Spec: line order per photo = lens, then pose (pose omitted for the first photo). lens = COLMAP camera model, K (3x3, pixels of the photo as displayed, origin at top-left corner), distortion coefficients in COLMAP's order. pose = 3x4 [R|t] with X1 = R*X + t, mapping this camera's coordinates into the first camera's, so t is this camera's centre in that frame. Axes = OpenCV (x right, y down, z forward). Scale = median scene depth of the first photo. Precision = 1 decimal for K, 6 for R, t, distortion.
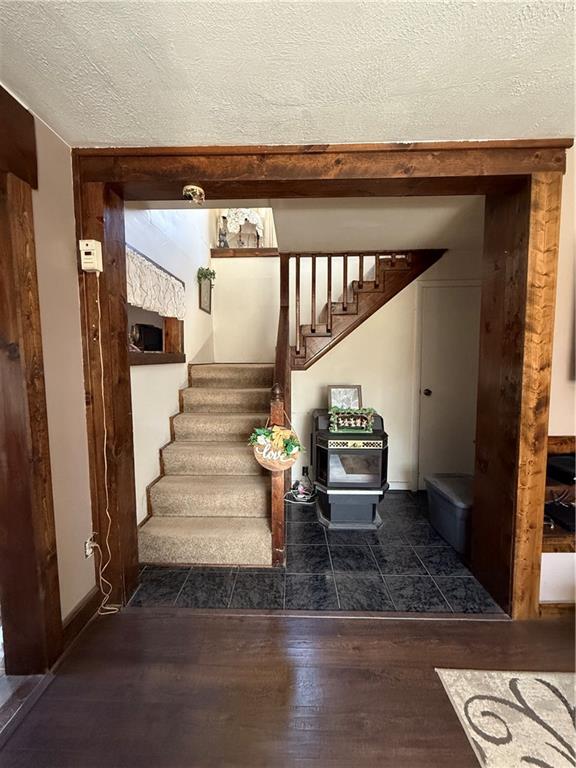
lens RADIAL K [[304.9, 0, 285.1], [0, 304.9, 381.8], [0, 0, 1]] dist [-0.001468, 0.000383]
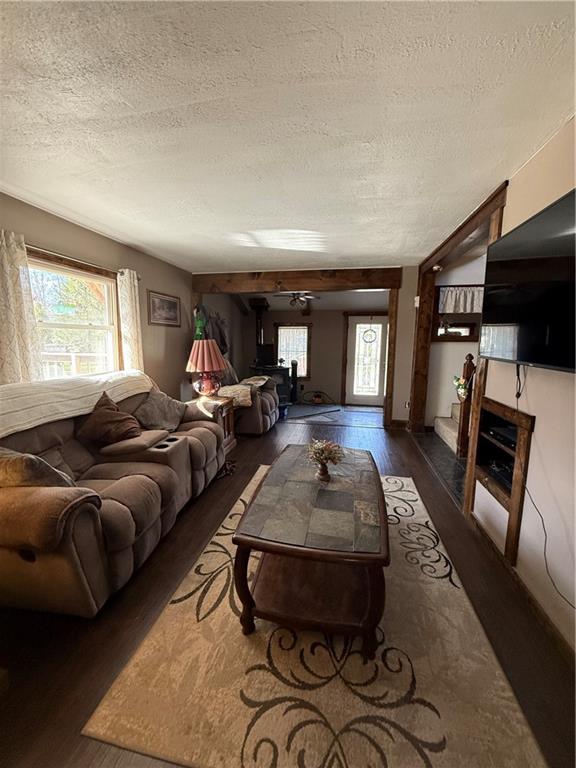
lens RADIAL K [[304.9, 0, 289.7], [0, 304.9, 380.9], [0, 0, 1]] dist [-0.001468, 0.000383]
pose [[-0.153582, 0.143618, -0.977643, 2.440088], [-0.077613, 0.984572, 0.156828, -0.042960], [0.985083, 0.099963, -0.140066, 0.314515]]
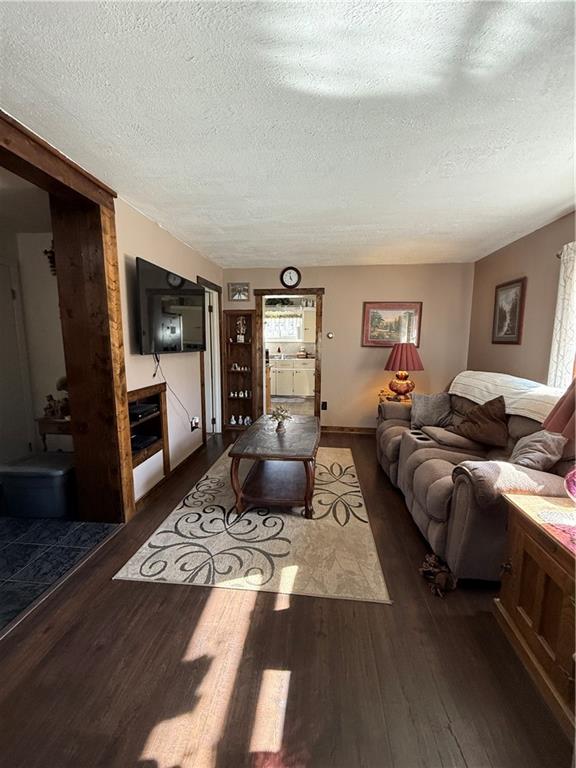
lens RADIAL K [[304.9, 0, 290.2], [0, 304.9, 382.0], [0, 0, 1]] dist [-0.001468, 0.000383]
pose [[0.077382, -0.124379, 0.989213, -0.563112], [0.072140, 0.990286, 0.118871, 0.008964], [-0.994388, 0.062163, 0.085603, 0.070898]]
